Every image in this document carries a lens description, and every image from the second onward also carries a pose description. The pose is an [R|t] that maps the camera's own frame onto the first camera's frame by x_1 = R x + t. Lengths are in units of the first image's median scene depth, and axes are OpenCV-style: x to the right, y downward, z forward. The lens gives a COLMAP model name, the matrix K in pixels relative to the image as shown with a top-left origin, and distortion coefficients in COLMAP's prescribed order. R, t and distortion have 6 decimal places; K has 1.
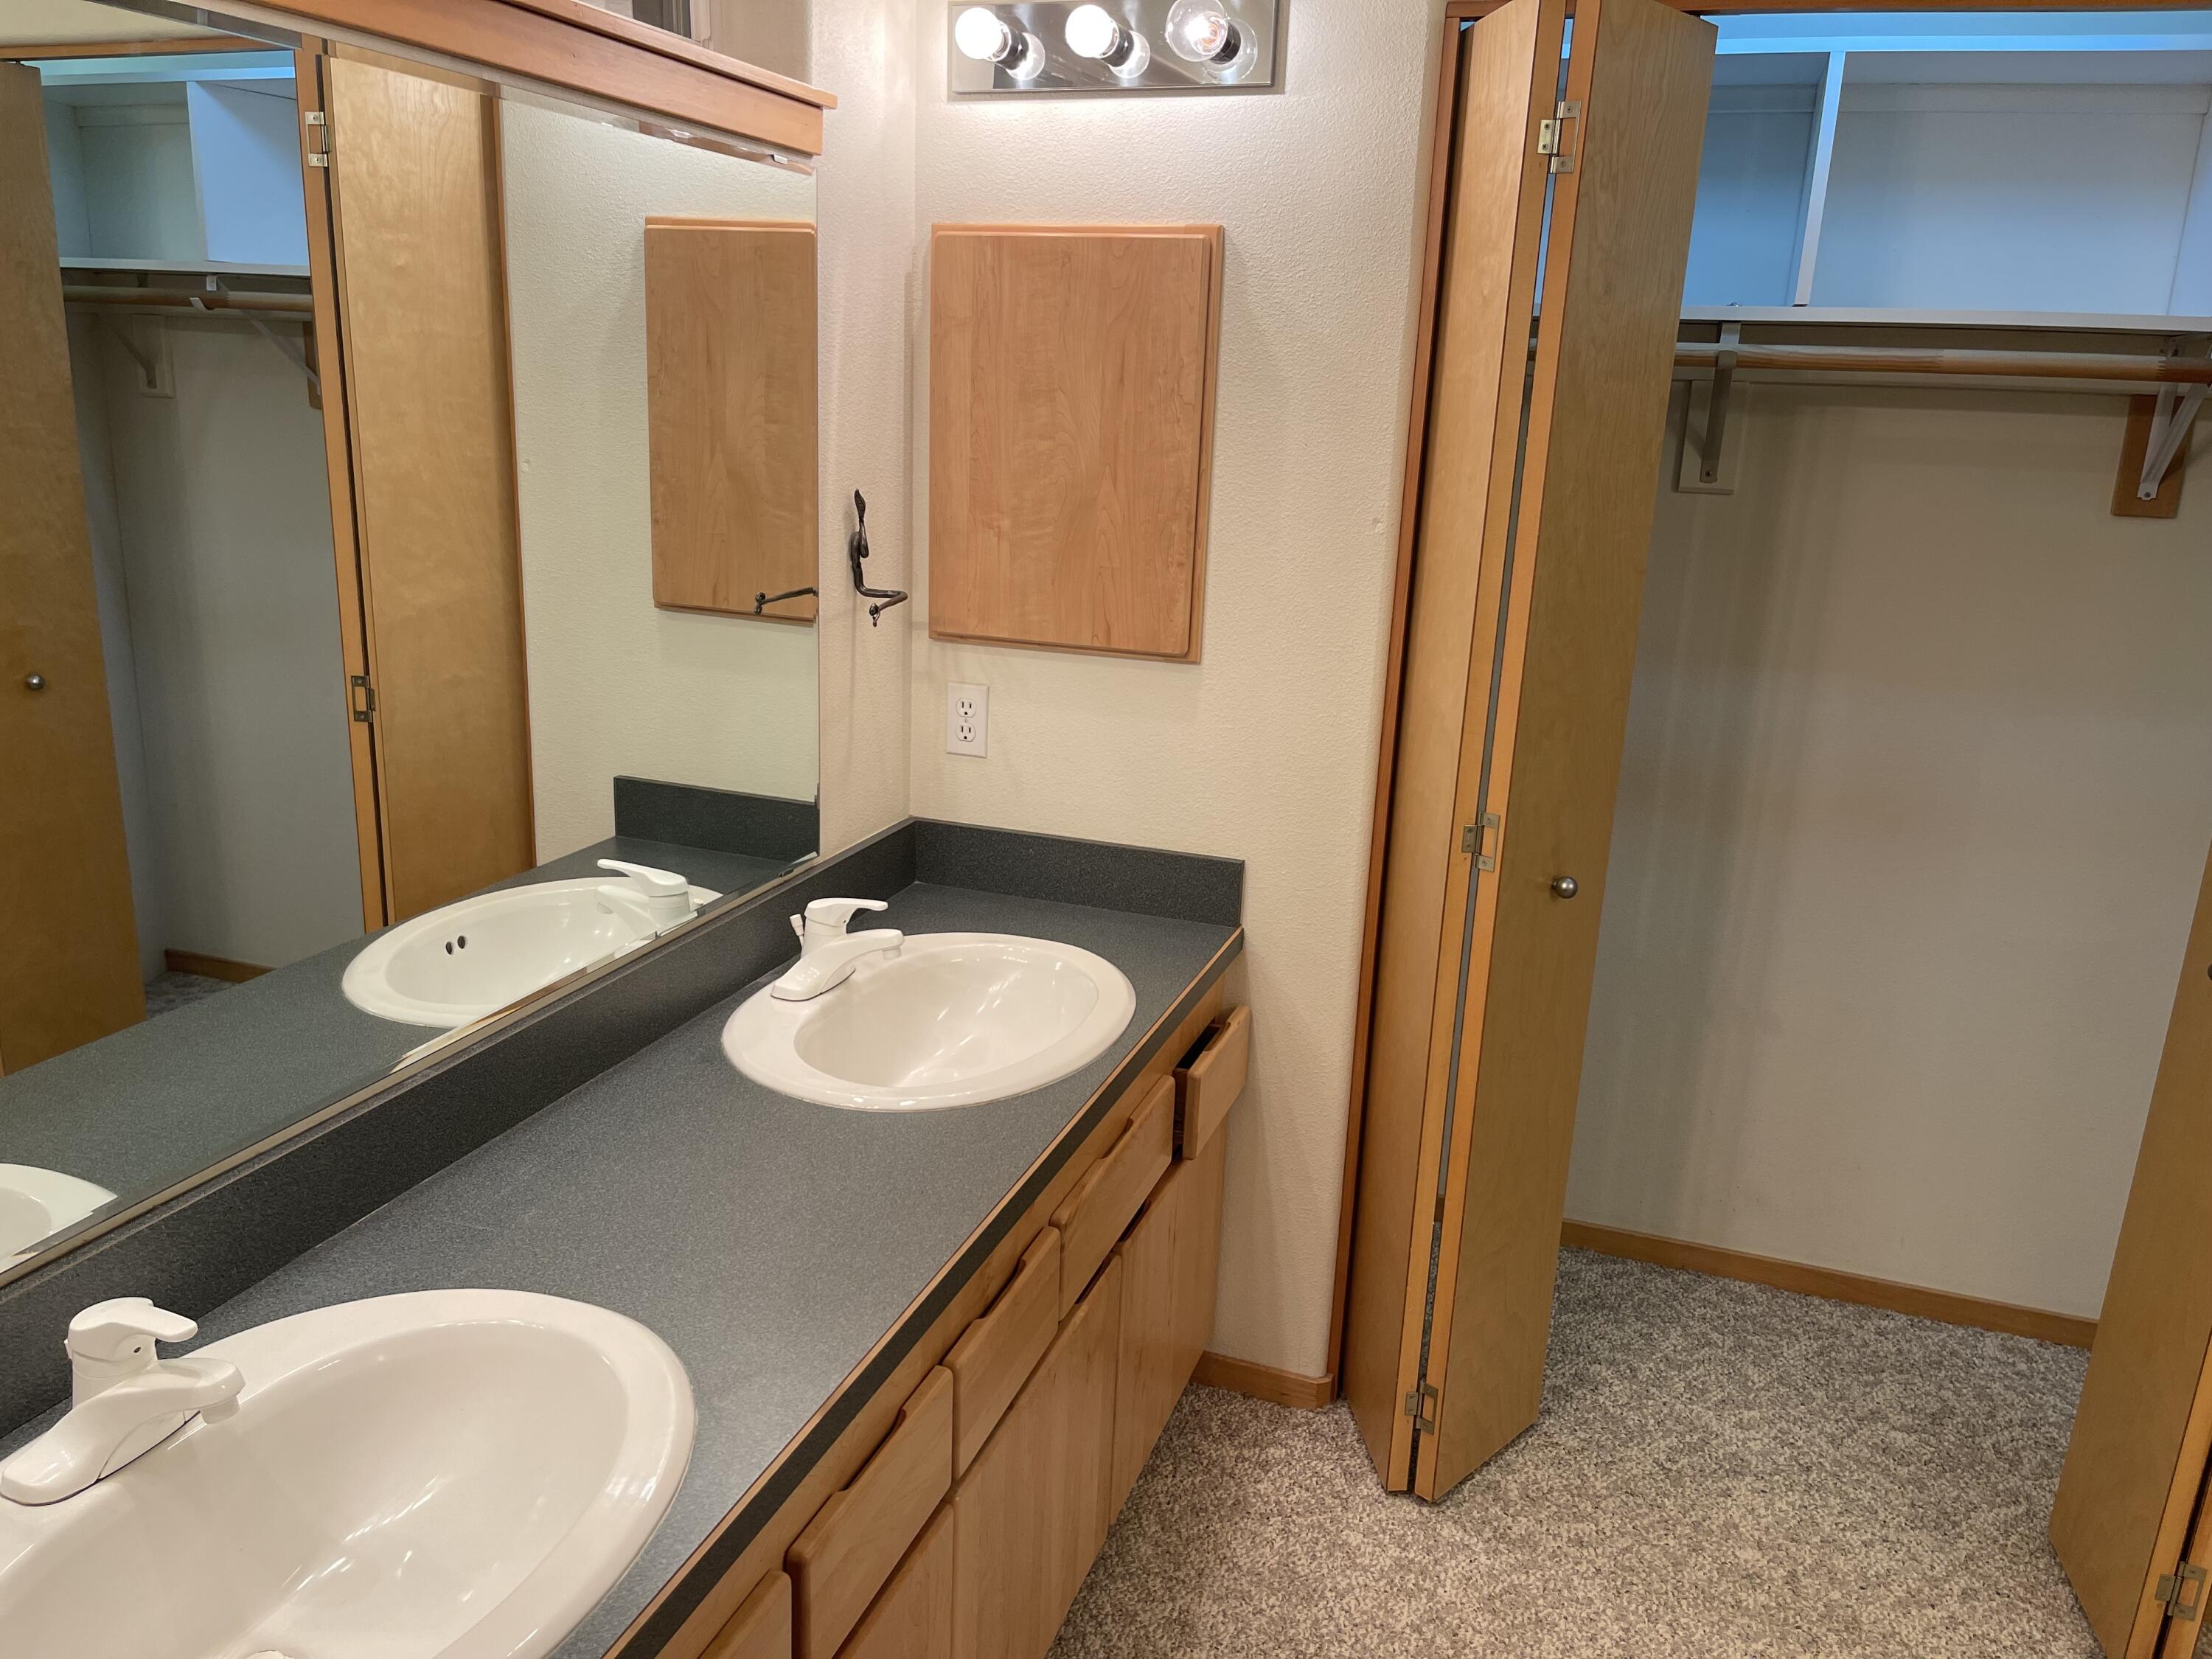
lens RADIAL K [[1669.9, 0, 1079.4], [0, 1669.9, 847.5], [0, 0, 1]] dist [0.064514, -0.092043]
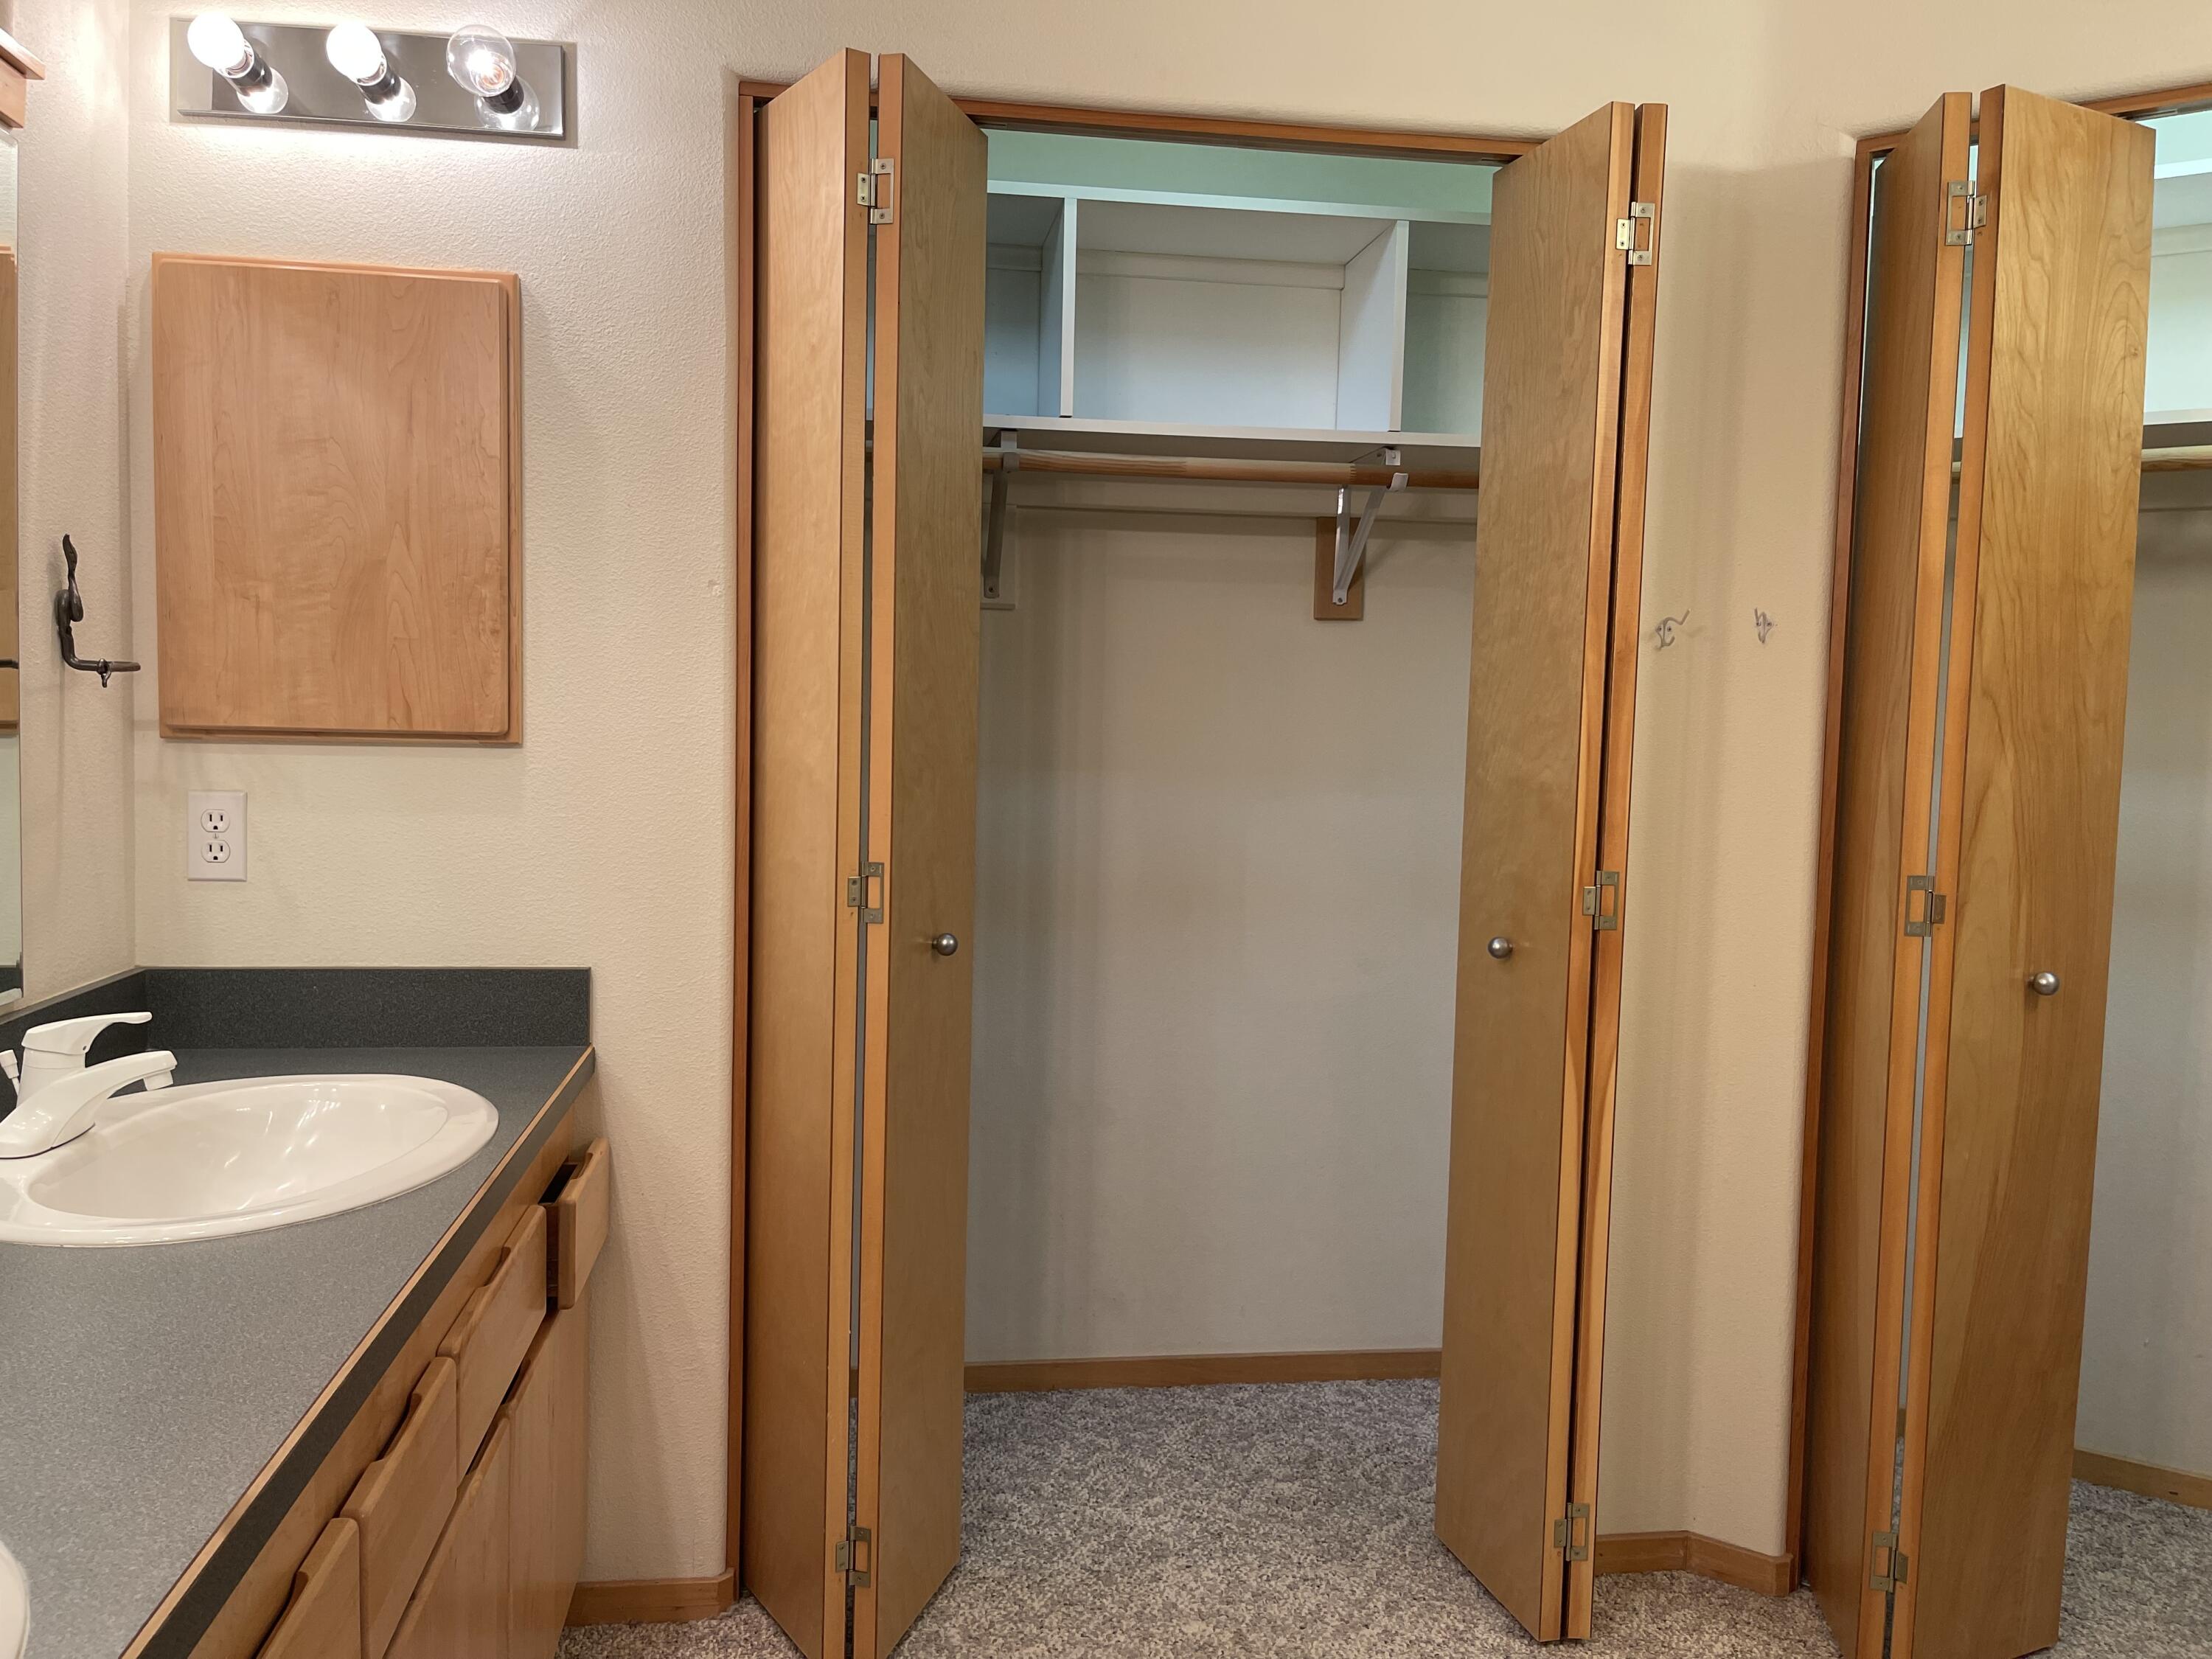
lens RADIAL K [[1669.9, 0, 1097.6], [0, 1669.9, 827.4], [0, 0, 1]] dist [0.064514, -0.092043]
pose [[0.880494, -0.047277, 0.471694, -0.082648], [0.138257, 0.977367, -0.160119, 0.118147], [-0.453448, 0.206199, 0.867102, 0.097933]]
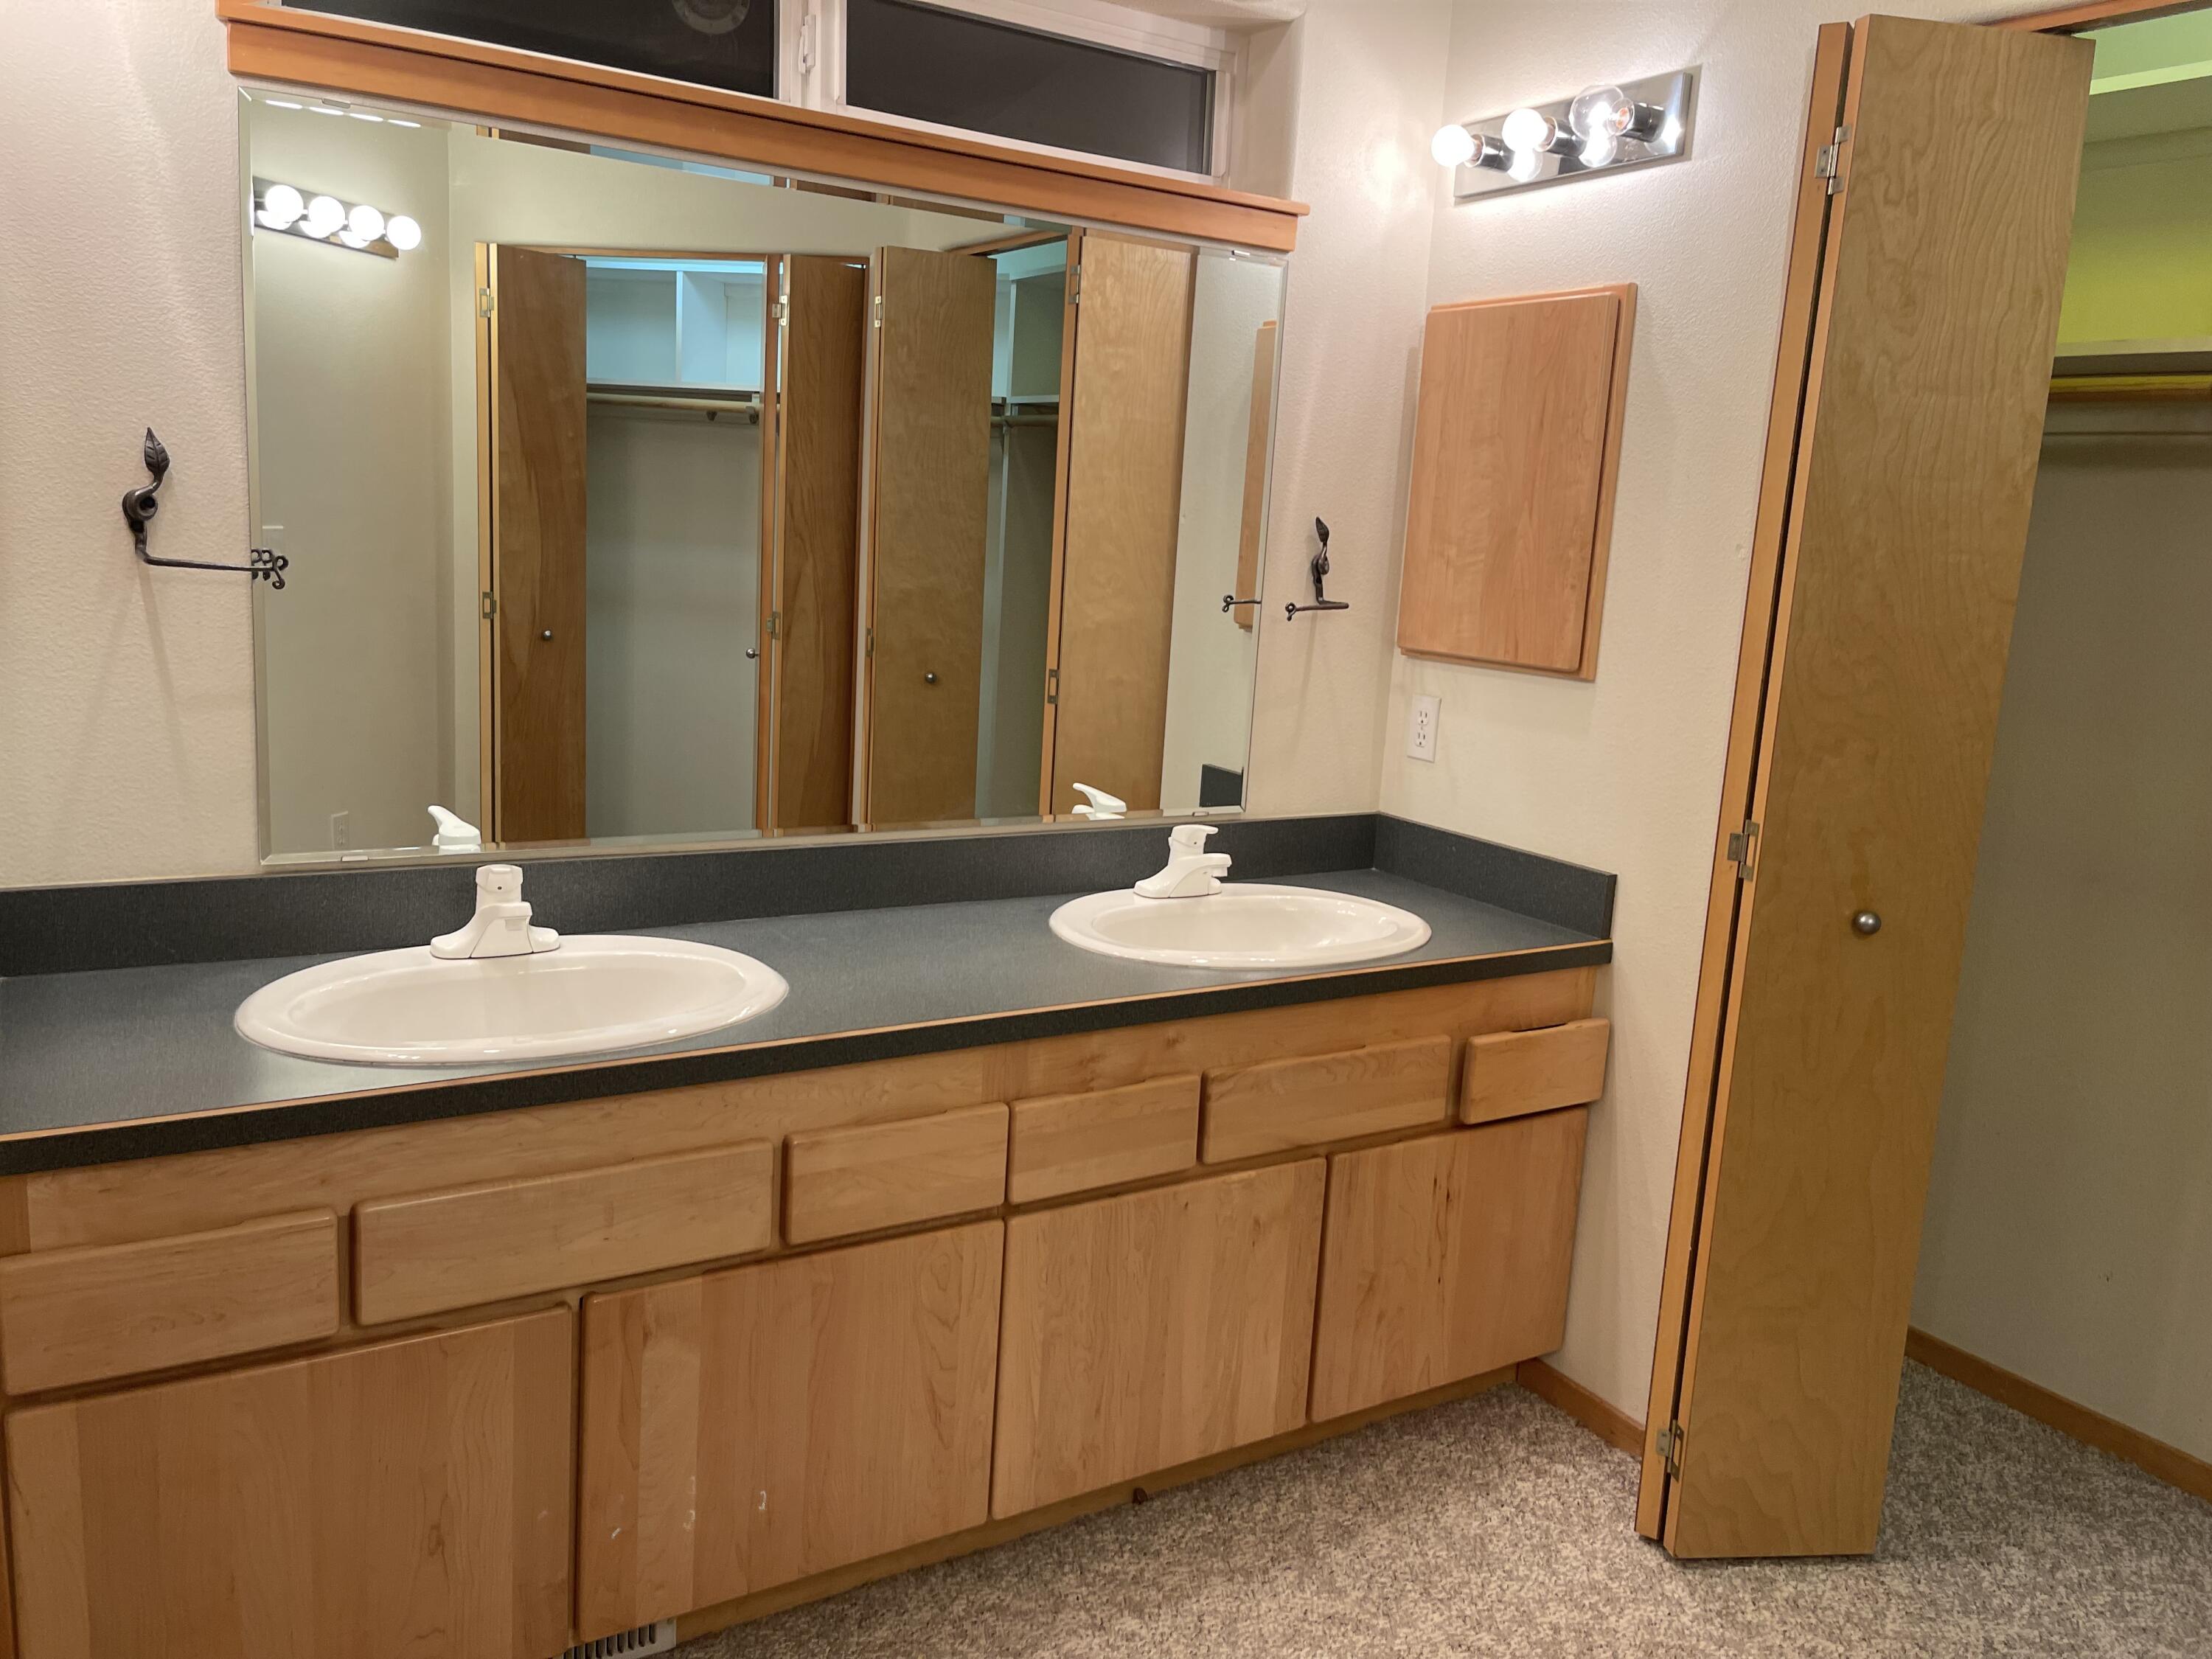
lens RADIAL K [[1669.9, 0, 1106.8], [0, 1669.9, 813.8], [0, 0, 1]] dist [0.064514, -0.092043]
pose [[0.781091, 0.115132, -0.613712, 0.501468], [-0.196455, 0.978254, -0.066515, 0.105295], [0.592708, 0.172521, 0.786723, -0.012082]]
